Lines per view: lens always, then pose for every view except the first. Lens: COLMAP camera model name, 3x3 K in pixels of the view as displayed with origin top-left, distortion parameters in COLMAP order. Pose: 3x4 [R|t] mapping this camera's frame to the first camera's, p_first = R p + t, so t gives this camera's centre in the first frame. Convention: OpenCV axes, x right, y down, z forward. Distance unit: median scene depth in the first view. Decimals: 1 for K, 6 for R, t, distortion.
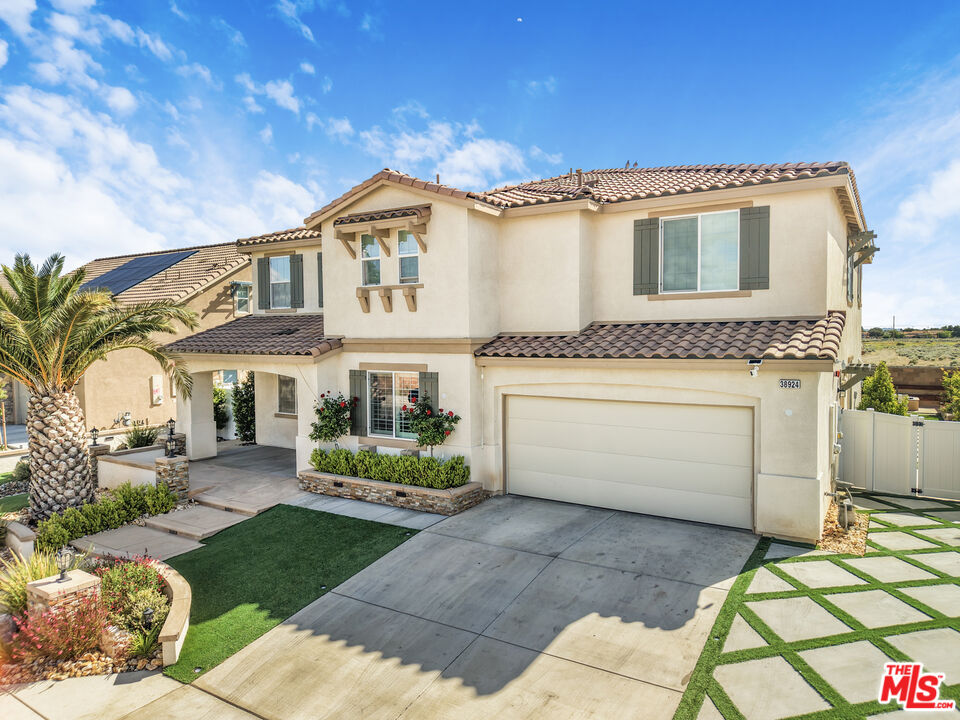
lens RADIAL K [[646.1, 0, 480.0], [0, 646.1, 360.0], [0, 0, 1]] dist [0.003612, -0.001168]
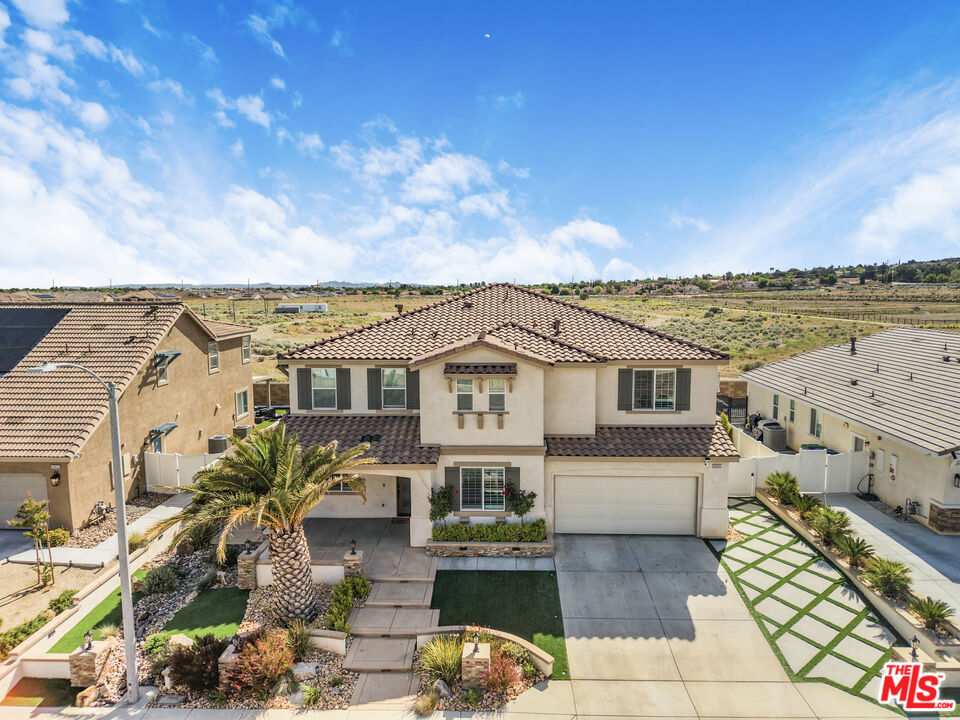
lens RADIAL K [[646.1, 0, 480.0], [0, 646.1, 360.0], [0, 0, 1]] dist [0.003612, -0.001168]
pose [[0.859285, -0.052872, 0.508757, -0.961787], [0.016582, 0.997000, 0.075604, -0.372884], [-0.511229, -0.056529, 0.857584, -0.301434]]
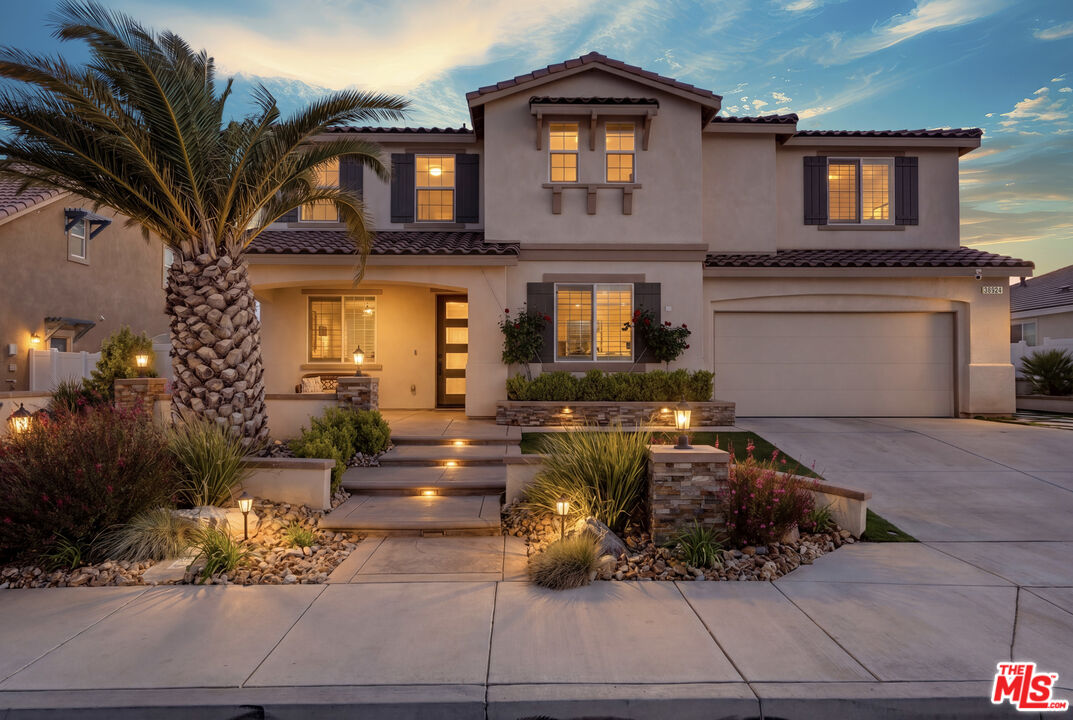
lens RADIAL K [[679.8, 0, 536.5], [0, 679.8, 360.0], [0, 0, 1]] dist [-0.000268, 0.000114]
pose [[0.830348, 0.024608, 0.556702, -0.748610], [0.015430, 0.997626, -0.067112, 0.190672], [-0.557032, 0.064317, 0.827997, 0.324130]]
